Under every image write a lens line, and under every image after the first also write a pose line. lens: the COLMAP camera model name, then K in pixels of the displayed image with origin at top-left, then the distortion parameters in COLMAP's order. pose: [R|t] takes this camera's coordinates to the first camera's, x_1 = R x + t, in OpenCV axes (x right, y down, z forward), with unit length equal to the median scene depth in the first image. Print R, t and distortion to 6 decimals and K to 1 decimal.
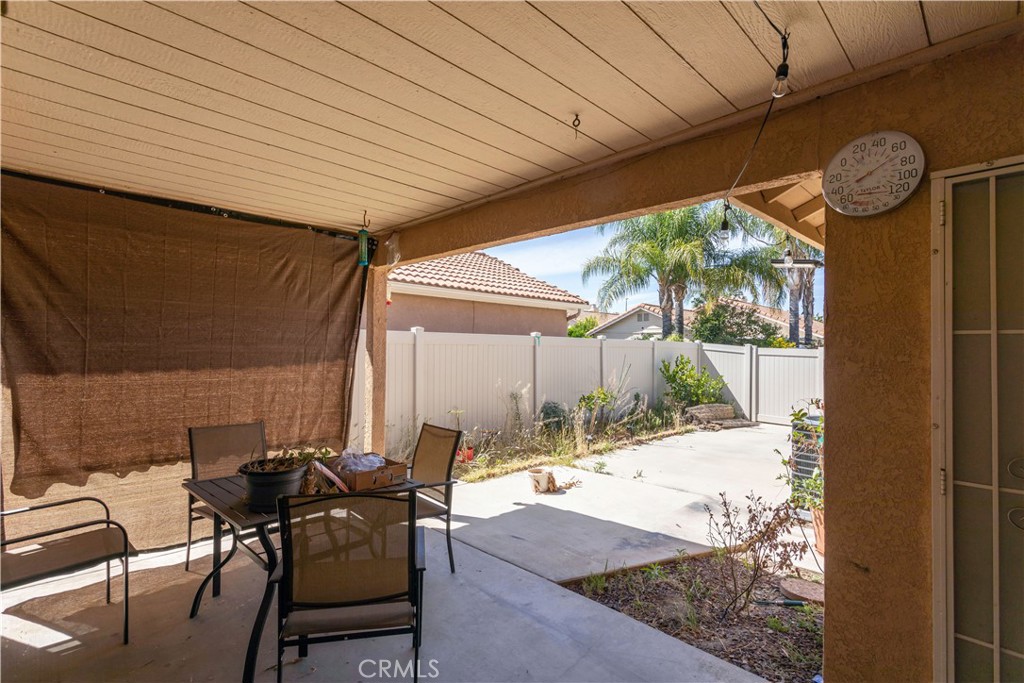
lens RADIAL K [[498.1, 0, 512.0], [0, 498.1, 341.5], [0, 0, 1]] dist [0.000907, 0.000152]
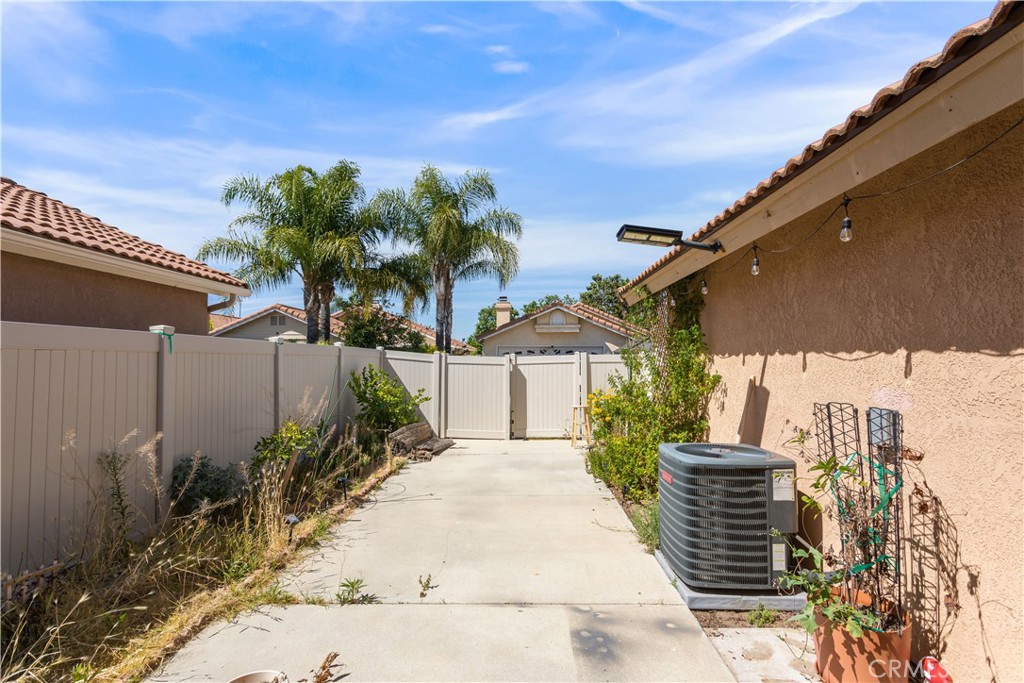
lens RADIAL K [[489.2, 0, 512.8], [0, 489.2, 348.2], [0, 0, 1]] dist [0.002921, 0.000761]
pose [[0.731565, 0.006913, 0.681737, -0.019949], [-0.003396, 0.999973, -0.006496, 0.004156], [-0.681763, 0.002437, 0.731569, 0.241954]]
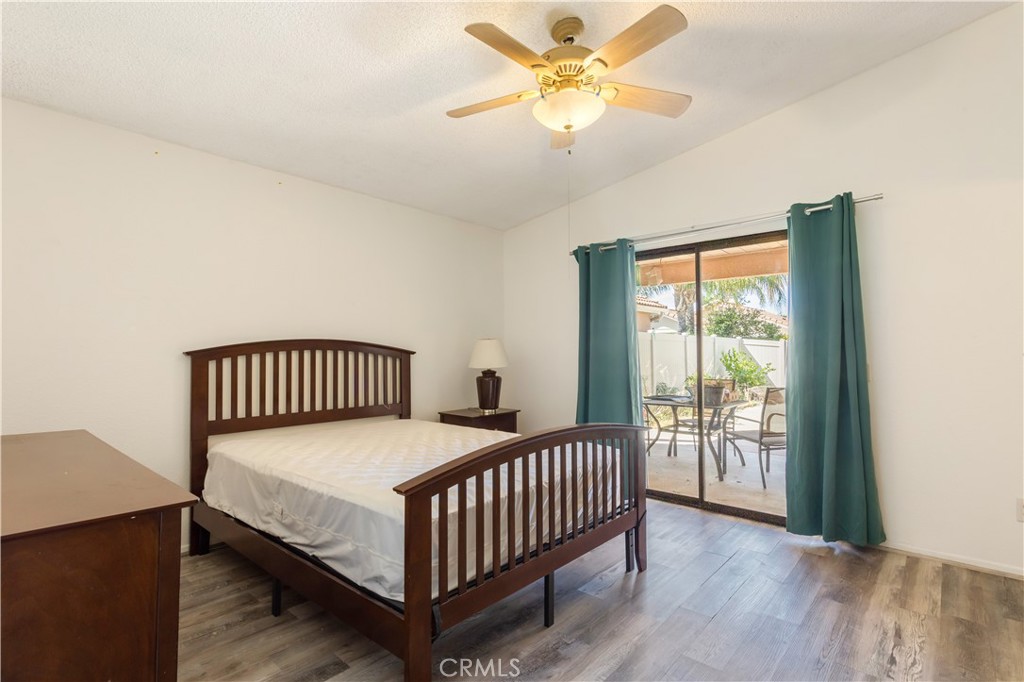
lens RADIAL K [[489.2, 0, 512.8], [0, 489.2, 347.7], [0, 0, 1]] dist [0.002921, 0.000761]
pose [[0.998133, -0.015404, 0.059103, -0.248518], [0.015177, 0.999876, 0.004285, 0.010847], [-0.059162, -0.003380, 0.998243, -0.171264]]
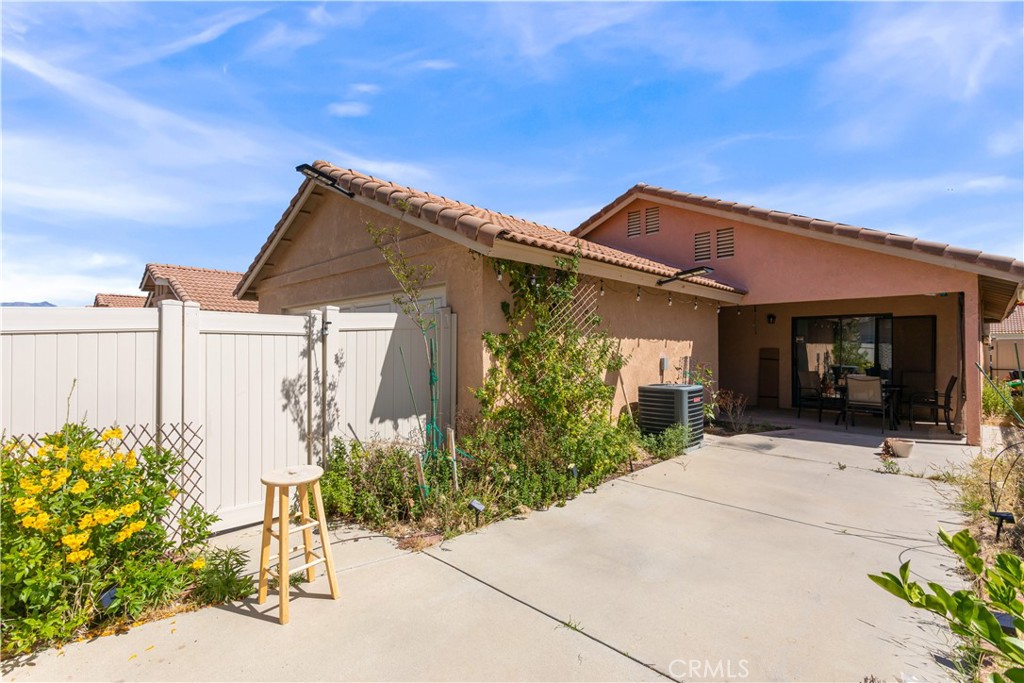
lens RADIAL K [[489.2, 0, 512.8], [0, 489.2, 348.2], [0, 0, 1]] dist [0.002921, 0.000761]
pose [[-0.999796, -0.015902, -0.012481, 0.412781], [-0.015695, 0.999740, -0.016532, 0.026945], [0.012740, -0.016332, -0.999785, 0.879435]]
